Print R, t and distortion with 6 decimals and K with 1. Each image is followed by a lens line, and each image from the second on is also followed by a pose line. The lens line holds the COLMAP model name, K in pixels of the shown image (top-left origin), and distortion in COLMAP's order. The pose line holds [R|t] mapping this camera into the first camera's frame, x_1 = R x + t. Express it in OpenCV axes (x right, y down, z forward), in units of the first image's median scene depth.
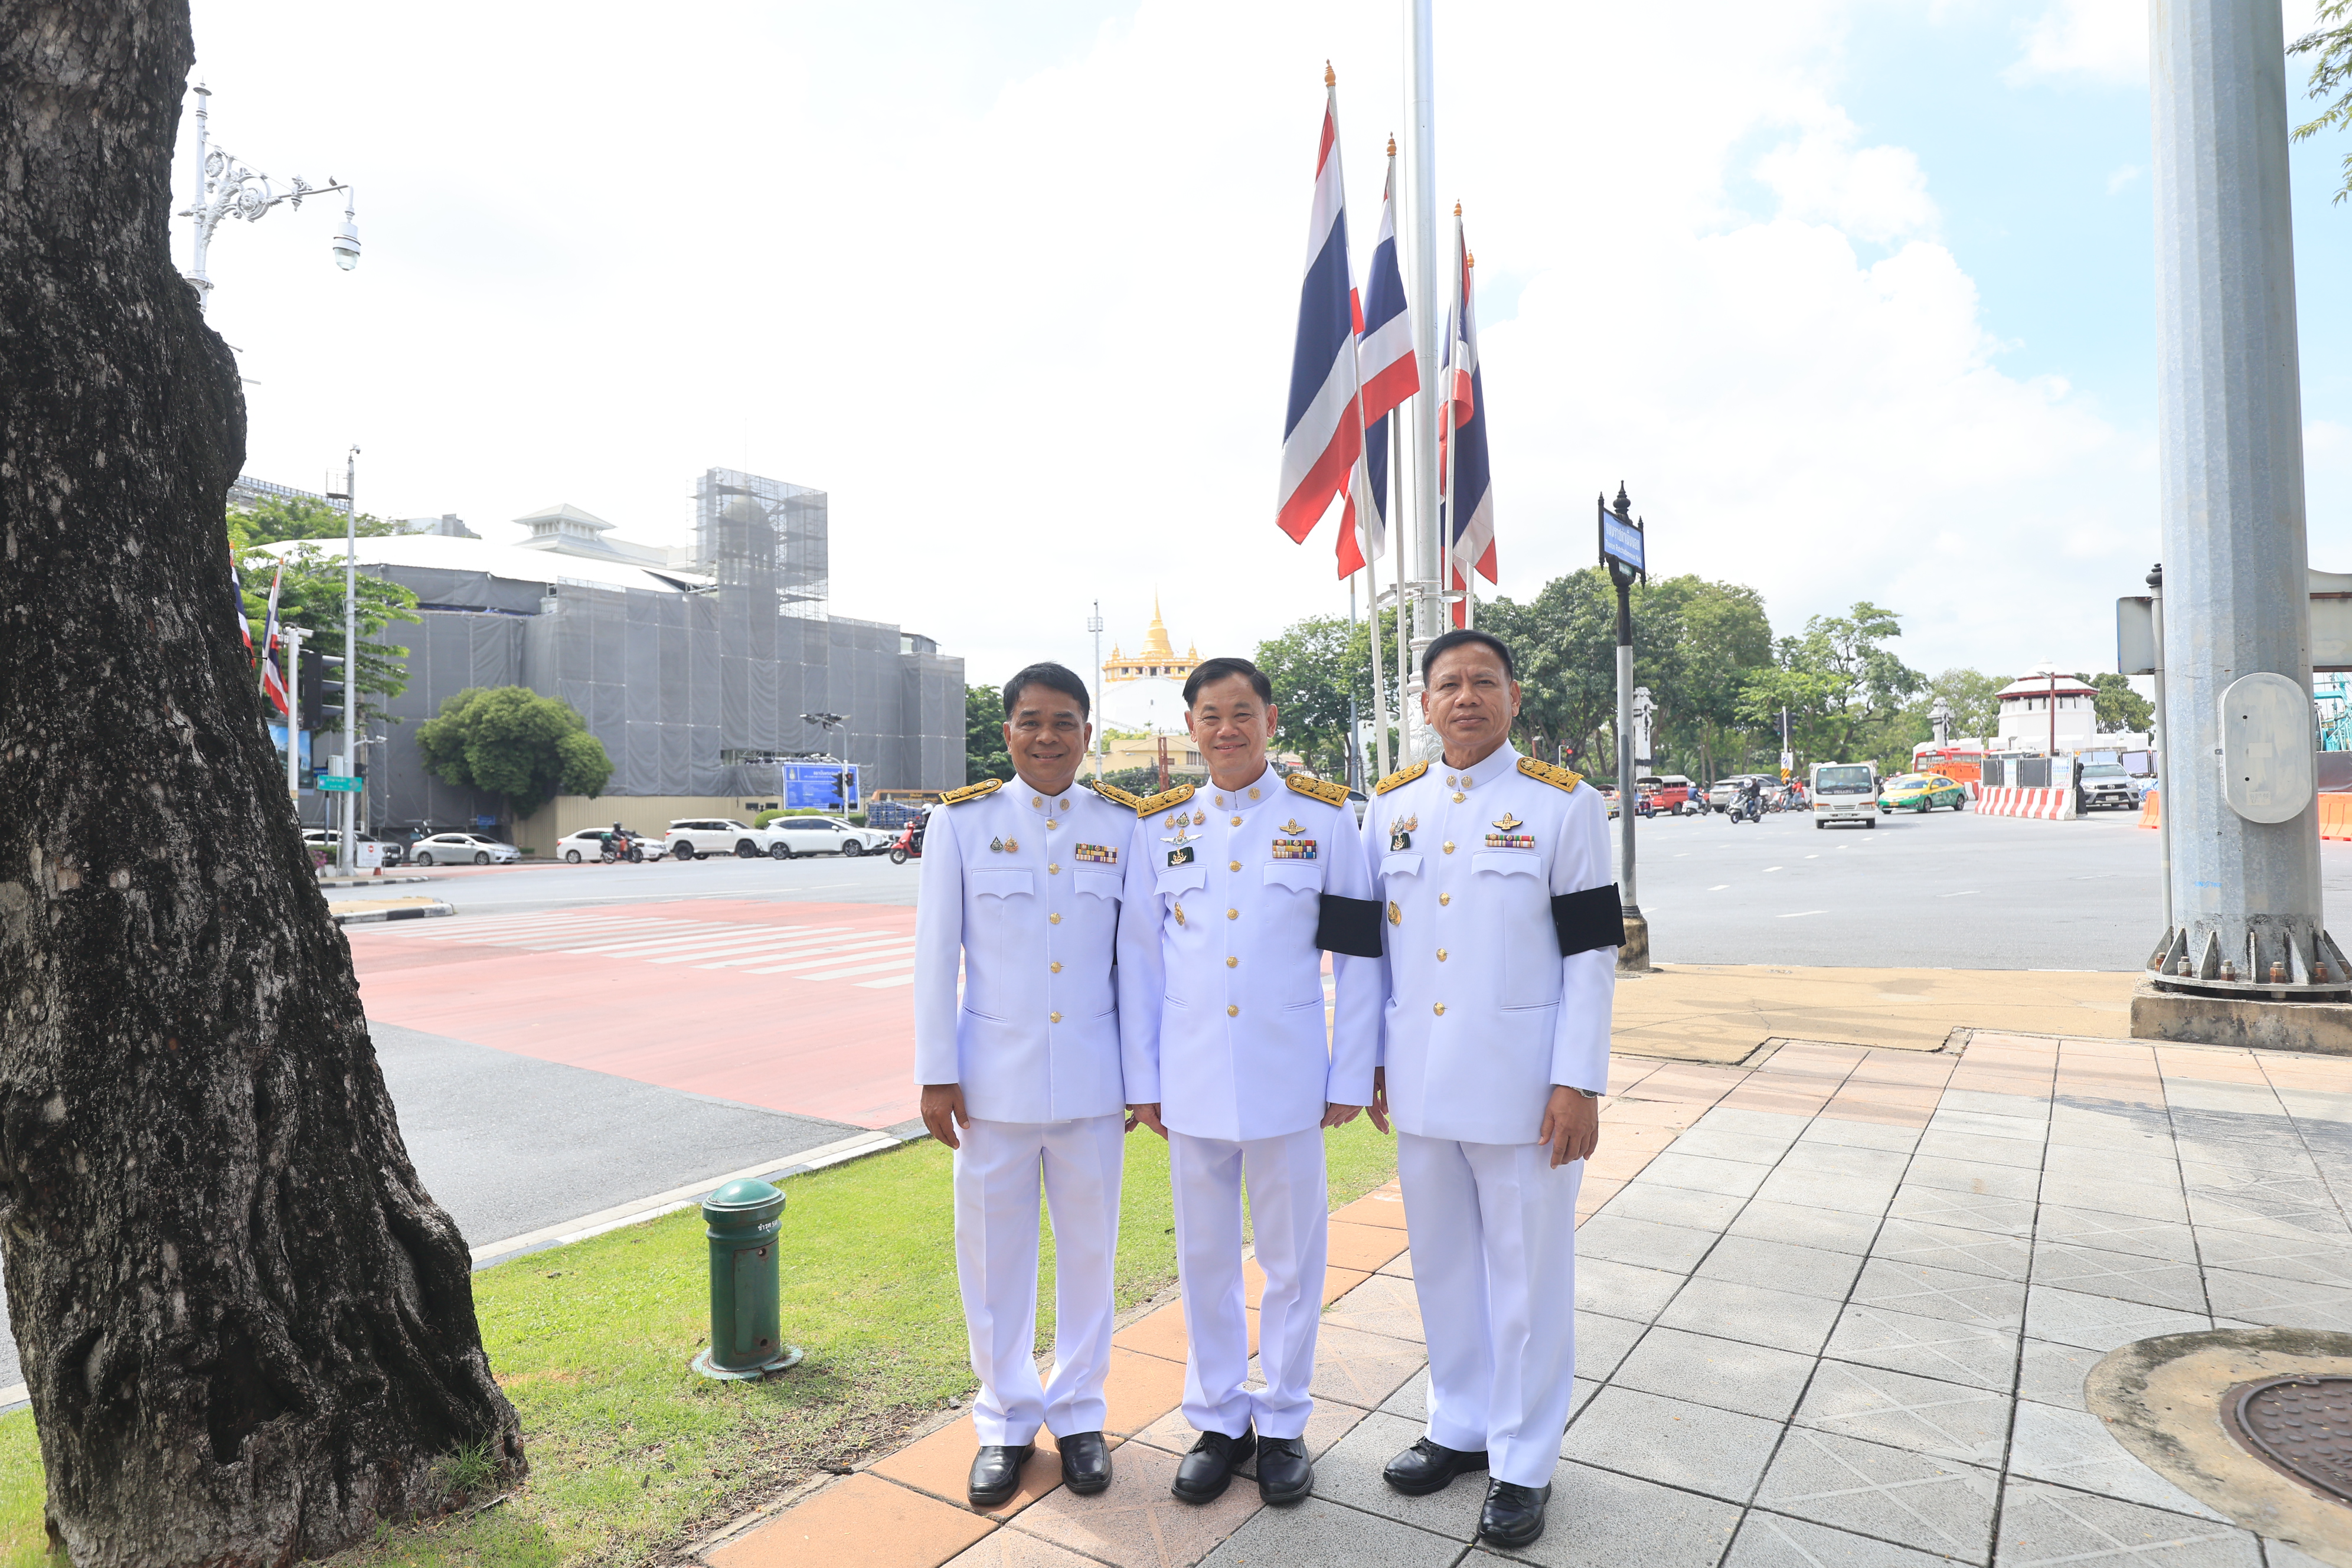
lens RADIAL K [[1355.6, 0, 1192.1], [0, 1355.6, 786.1], [0, 0, 1]] dist [0.000443, -0.000009]
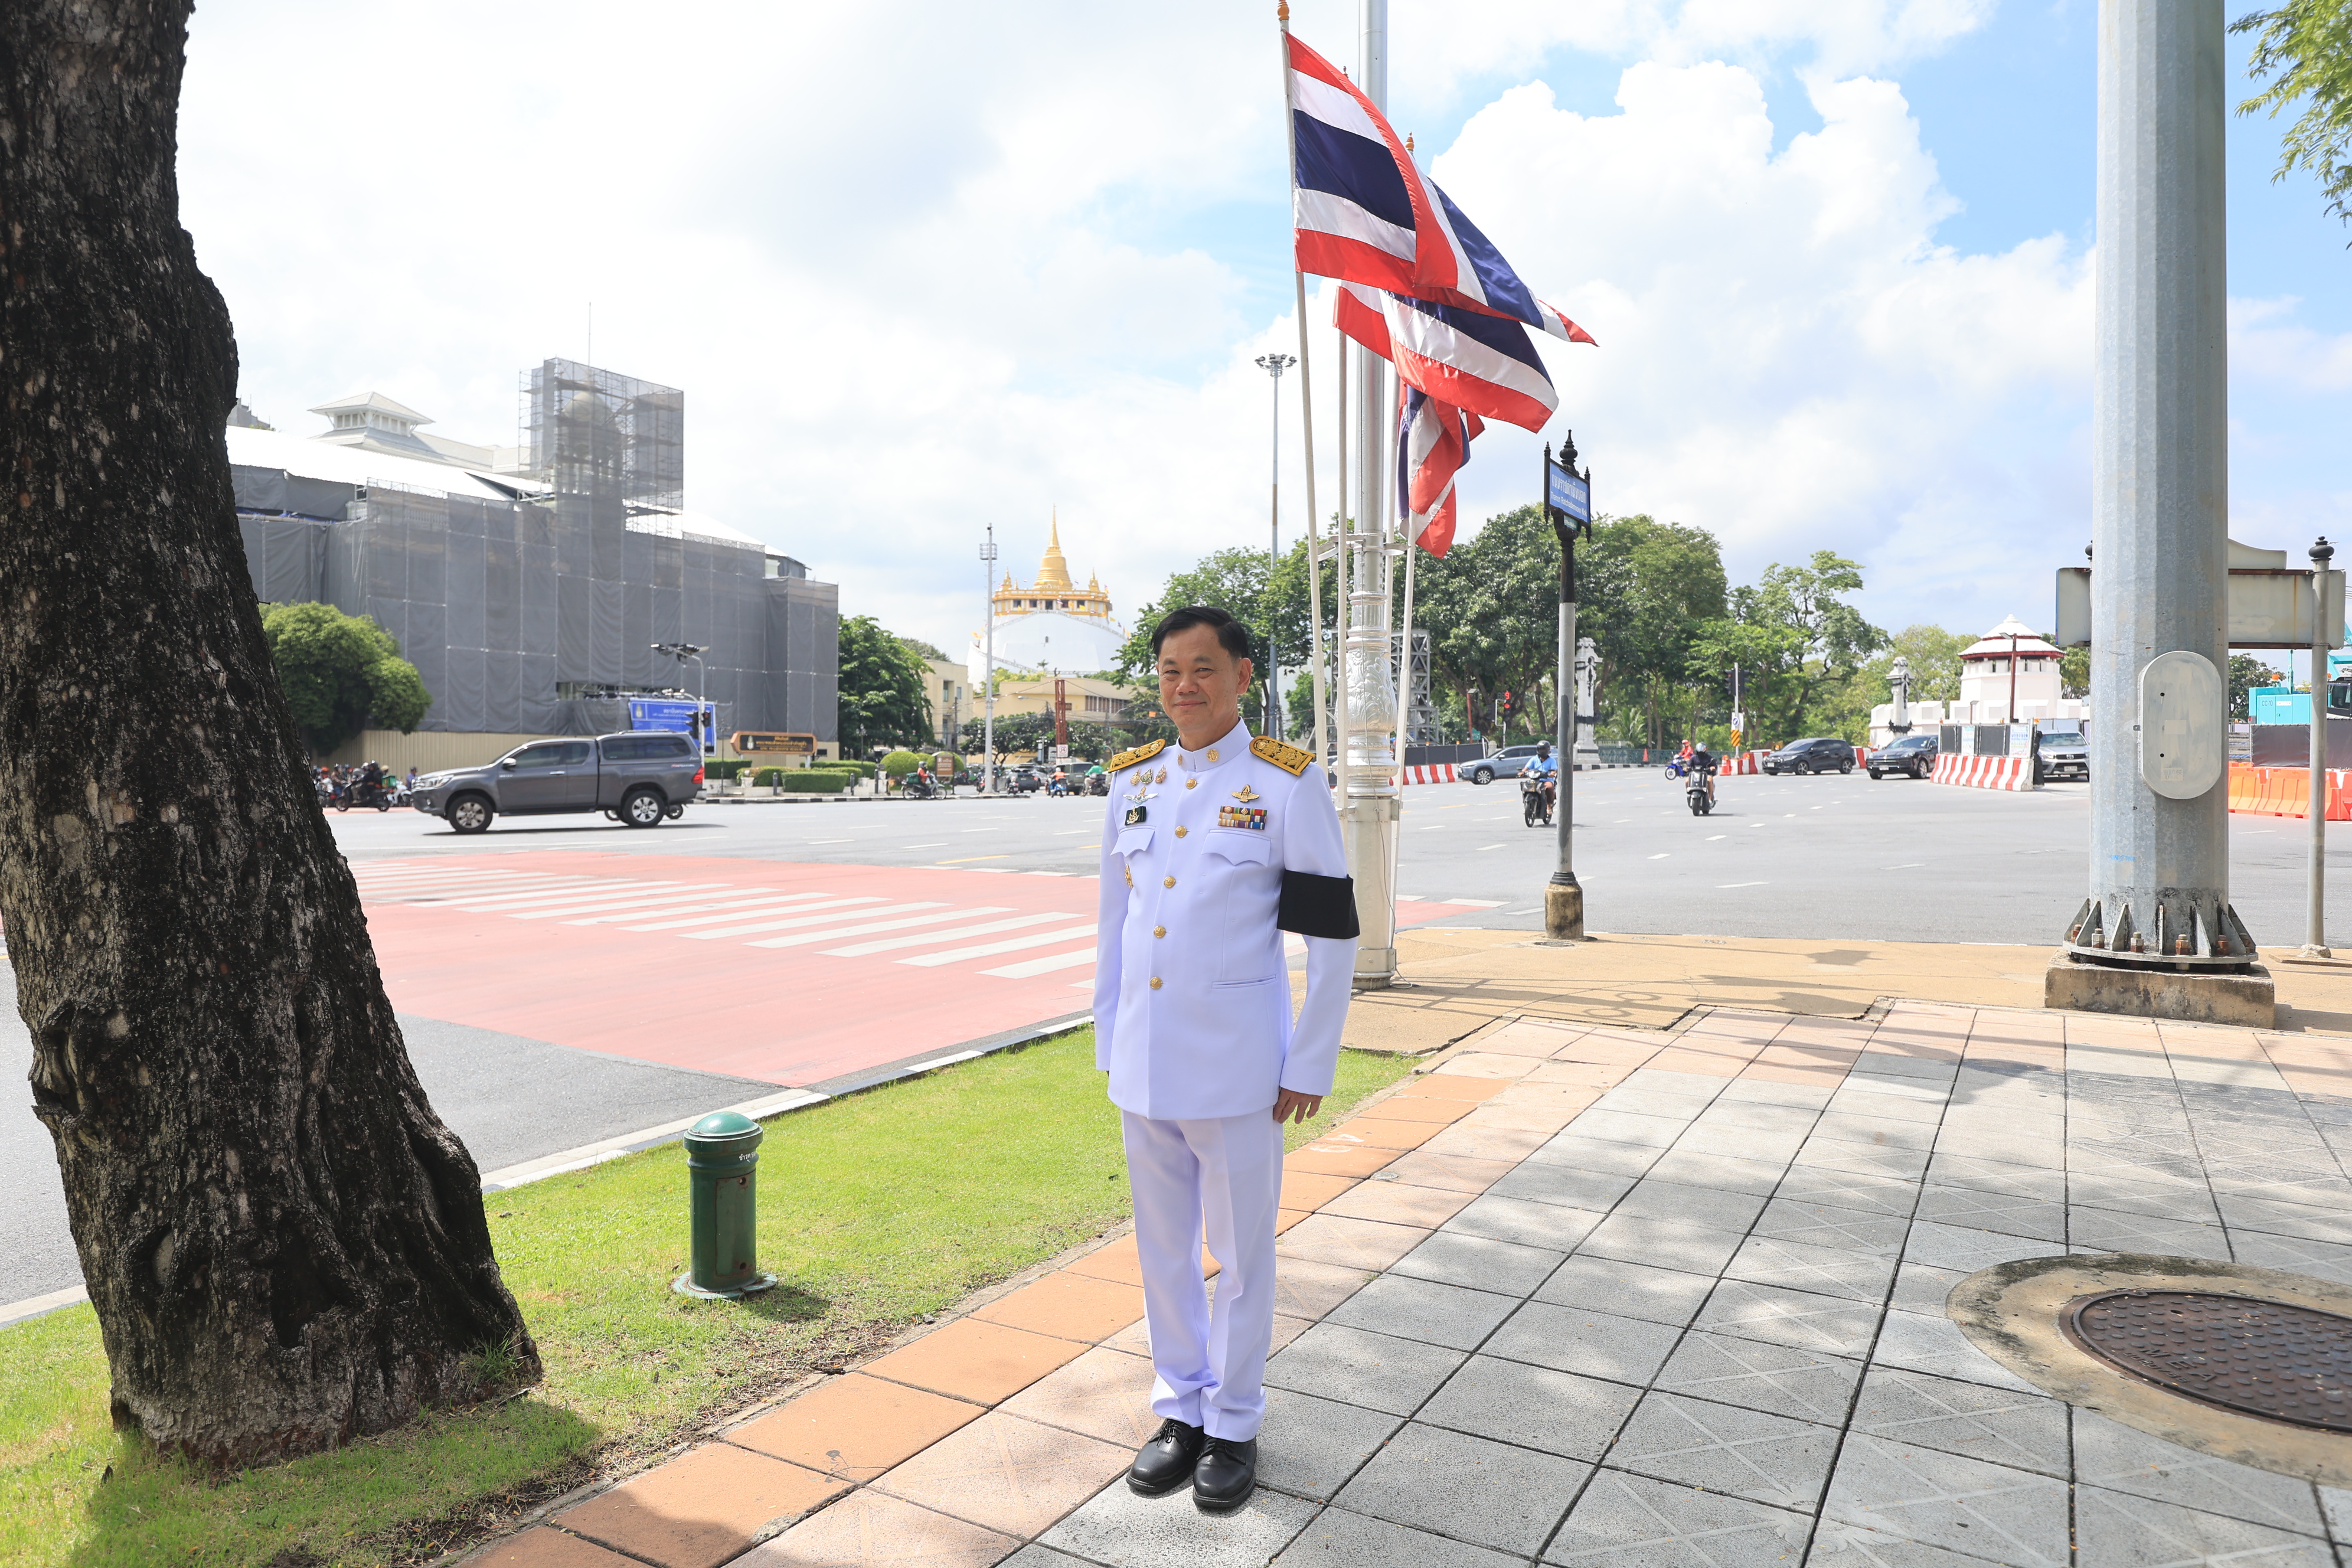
lens RADIAL K [[1514.8, 0, 1190.5], [0, 1514.8, 774.1], [0, 0, 1]] dist [-0.002944, -0.002196]
pose [[0.997571, 0.020018, 0.066723, -0.034765], [-0.021714, 0.999457, 0.024796, -0.004724], [-0.066190, -0.026185, 0.997463, -0.116635]]
